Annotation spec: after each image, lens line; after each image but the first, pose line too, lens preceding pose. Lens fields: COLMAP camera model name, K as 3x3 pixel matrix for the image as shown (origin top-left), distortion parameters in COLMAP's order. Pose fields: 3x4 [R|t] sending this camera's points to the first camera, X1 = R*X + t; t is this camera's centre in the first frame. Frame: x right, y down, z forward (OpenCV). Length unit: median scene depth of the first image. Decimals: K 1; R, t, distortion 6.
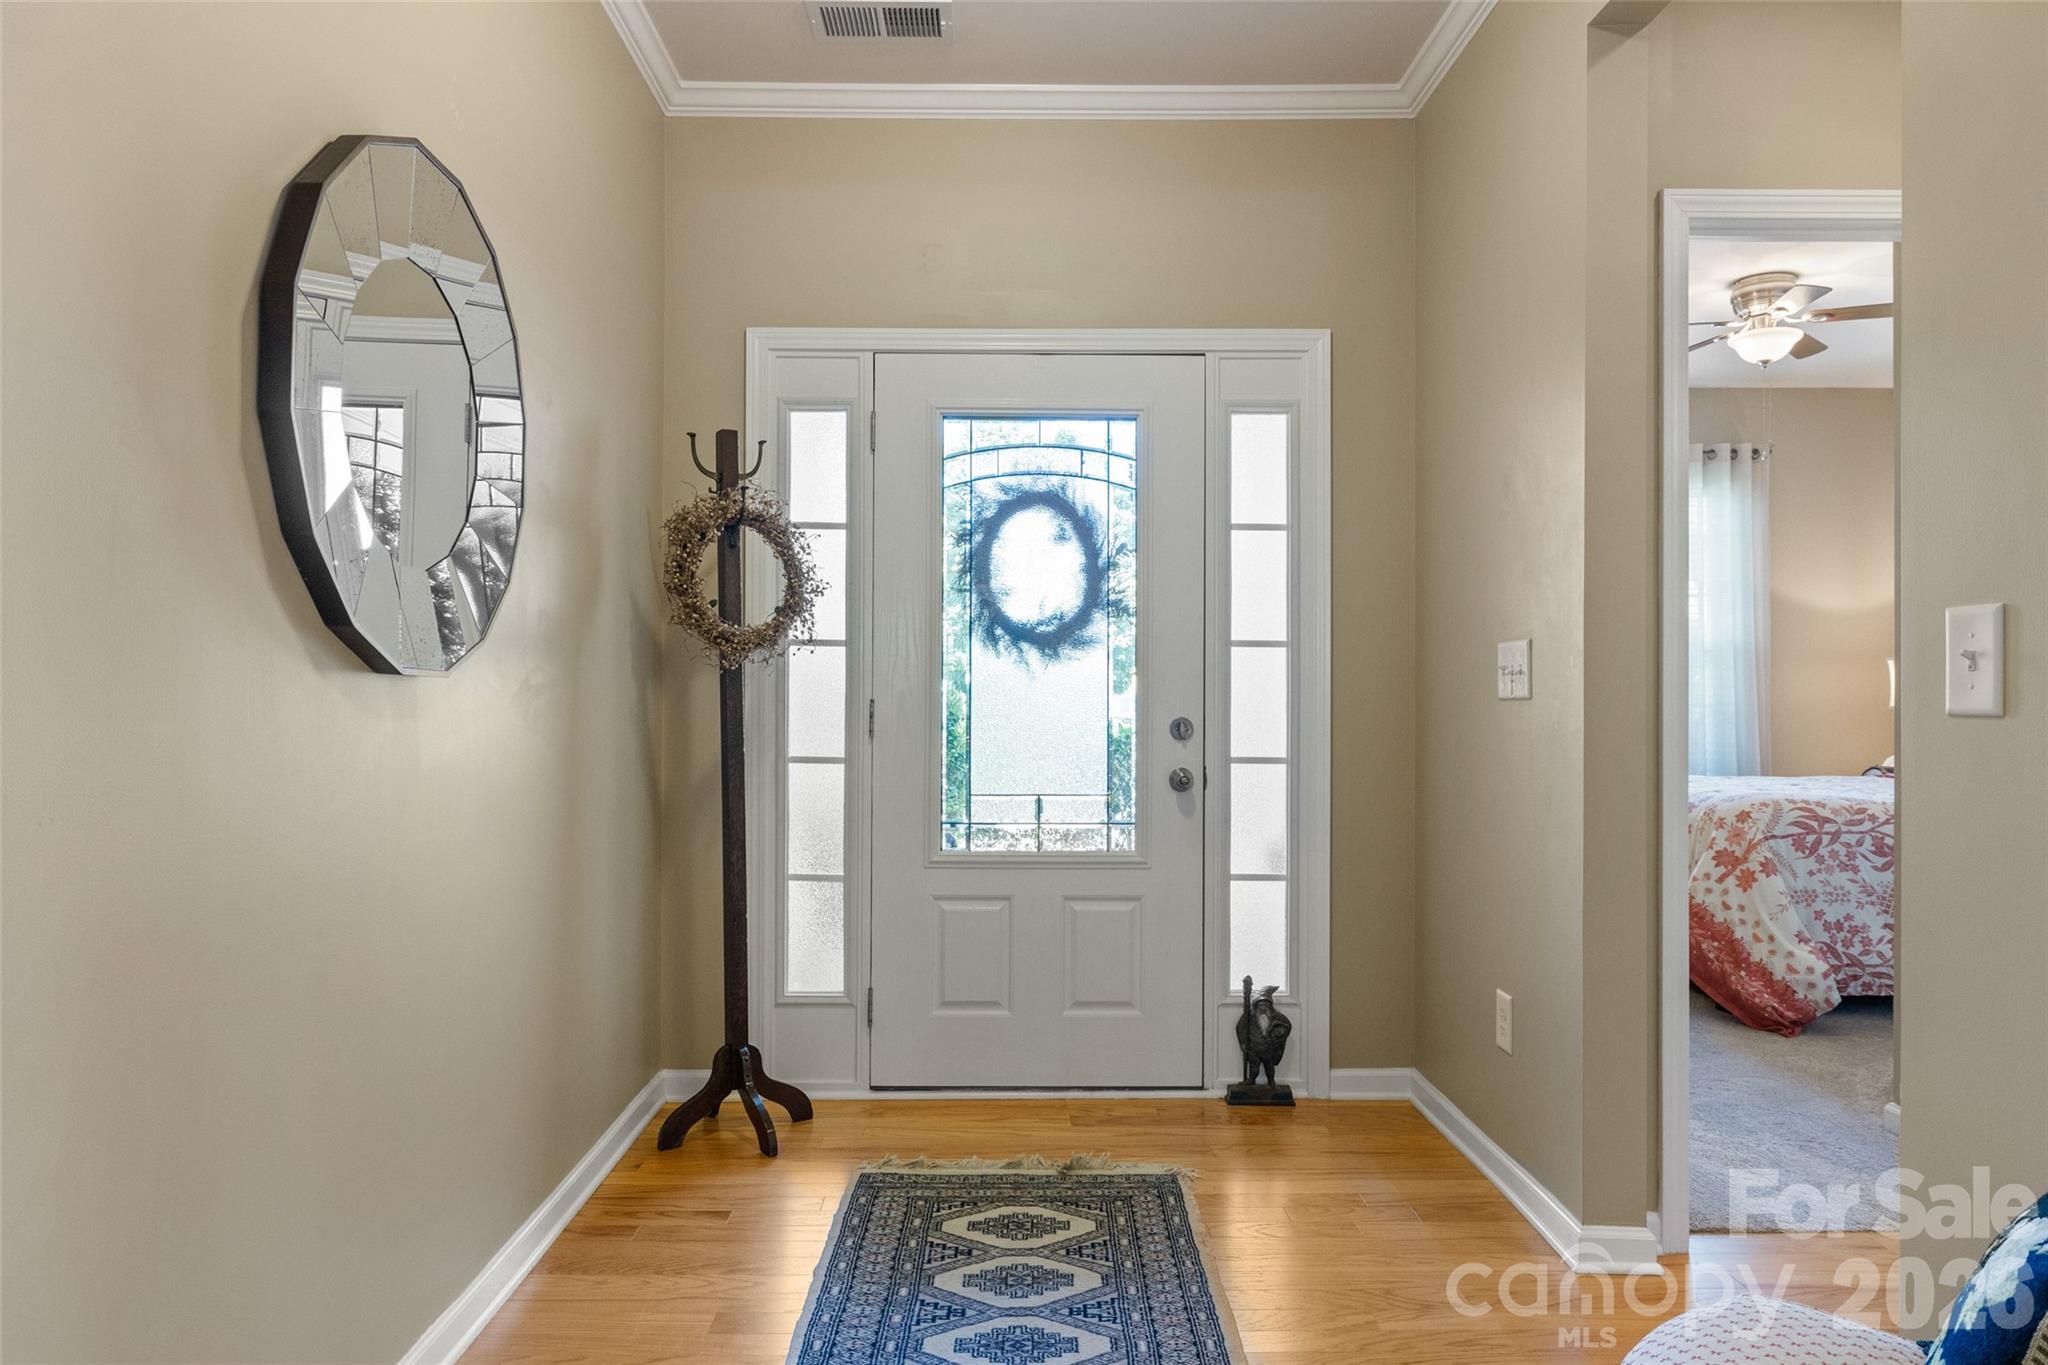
lens RADIAL K [[1274.1, 0, 1016.9], [0, 1274.1, 689.4], [0, 0, 1]] dist [-0.005638, 0.000203]
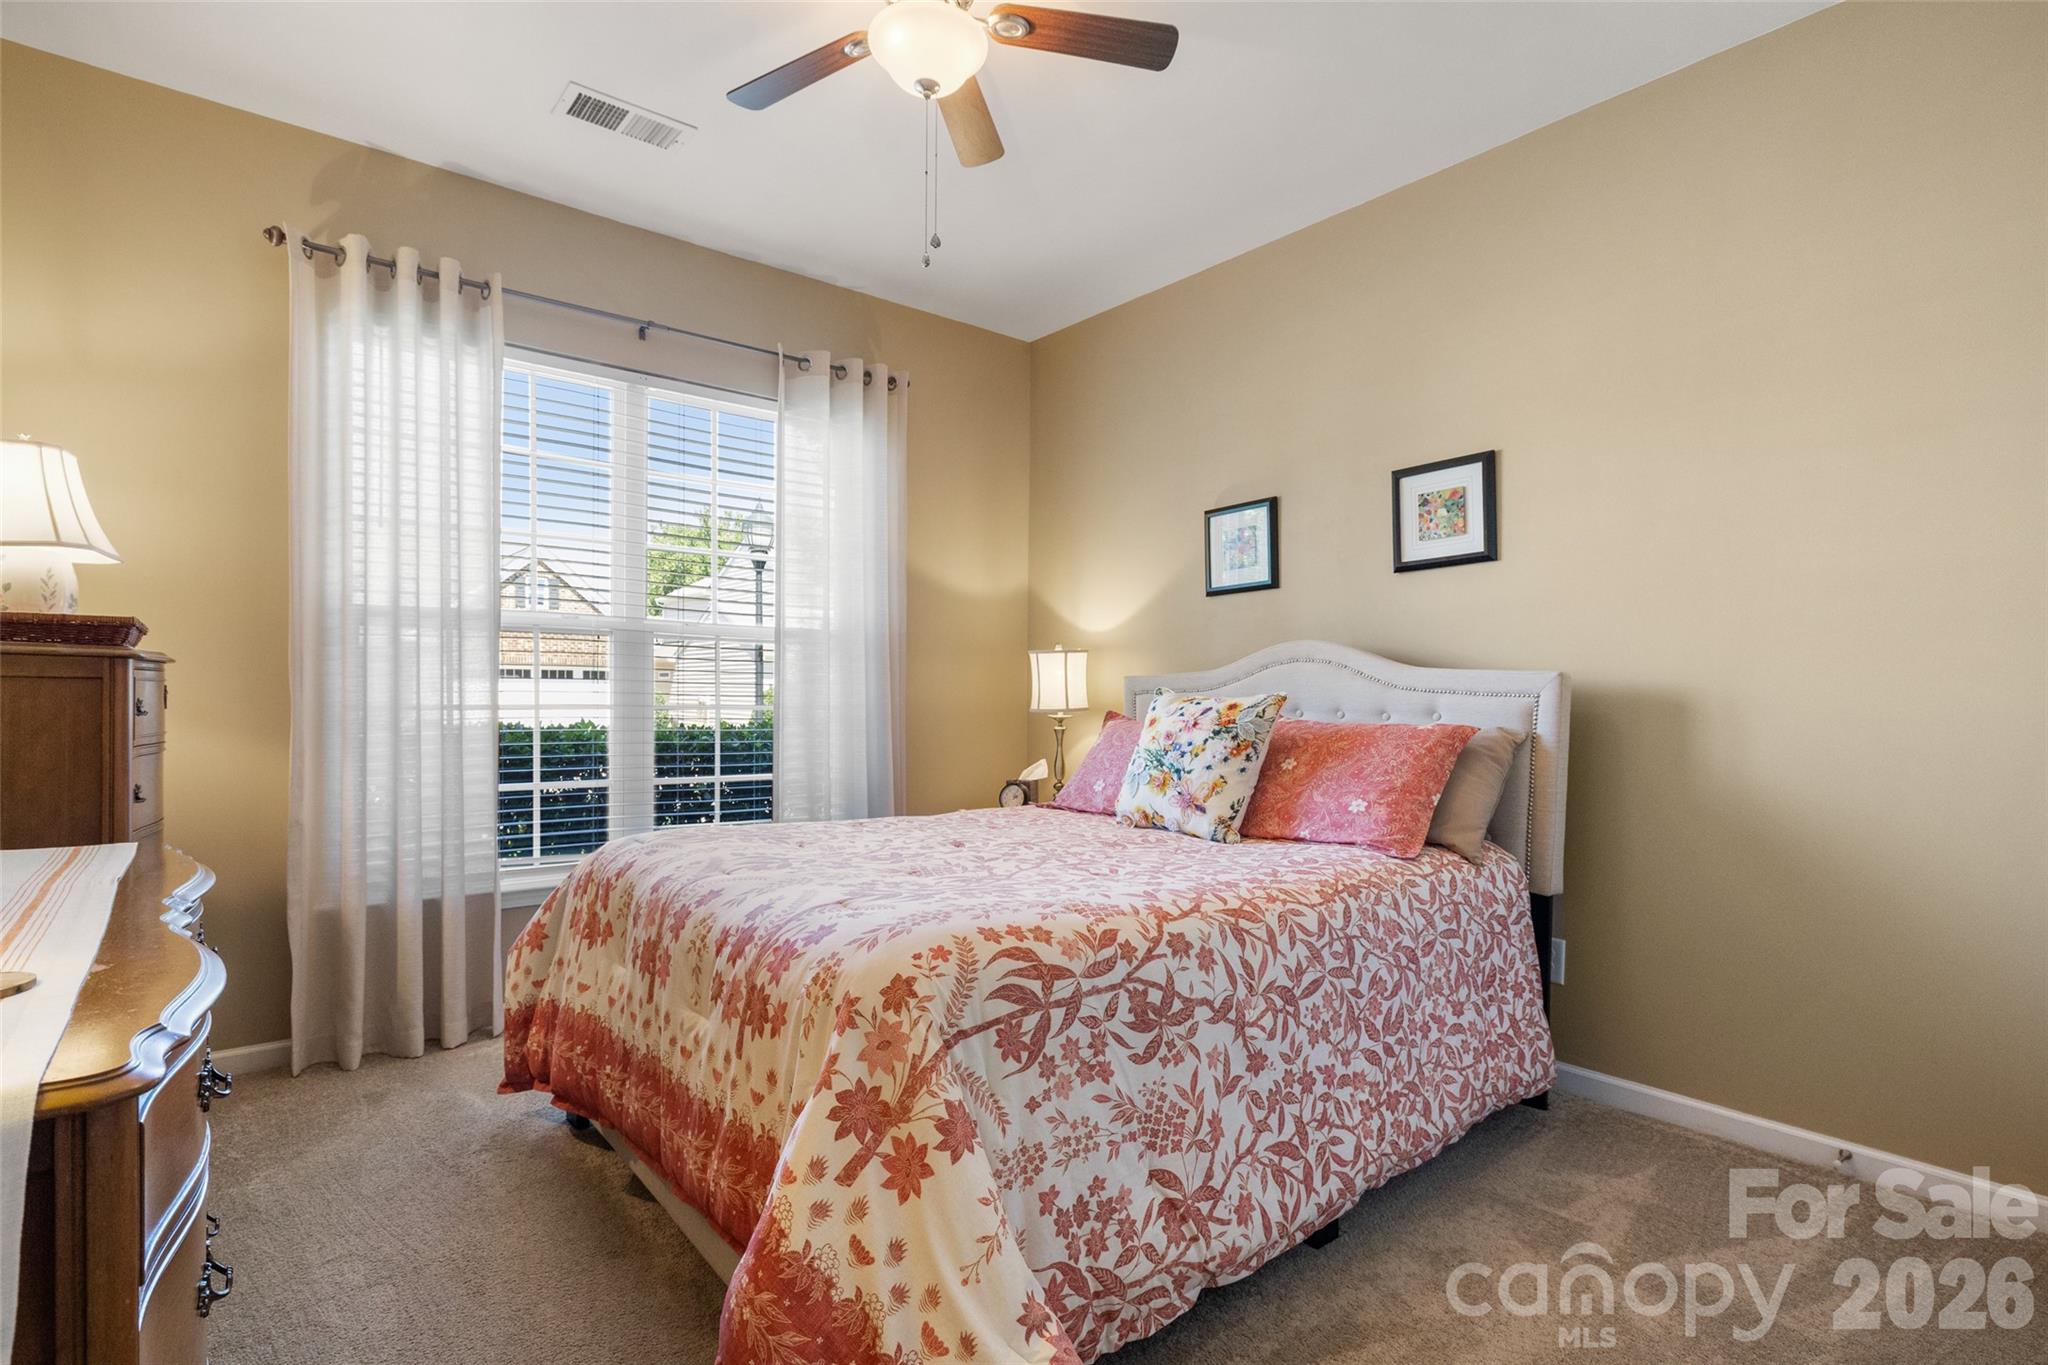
lens RADIAL K [[976.5, 0, 1026.0], [0, 976.5, 688.4], [0, 0, 1]] dist [-0.003725, 0.002191]
pose [[0.772908, 0.008391, 0.634463, 0.406987], [-0.009978, 0.999950, -0.001069, 0.001171], [-0.634440, -0.005504, 0.772952, 0.739740]]
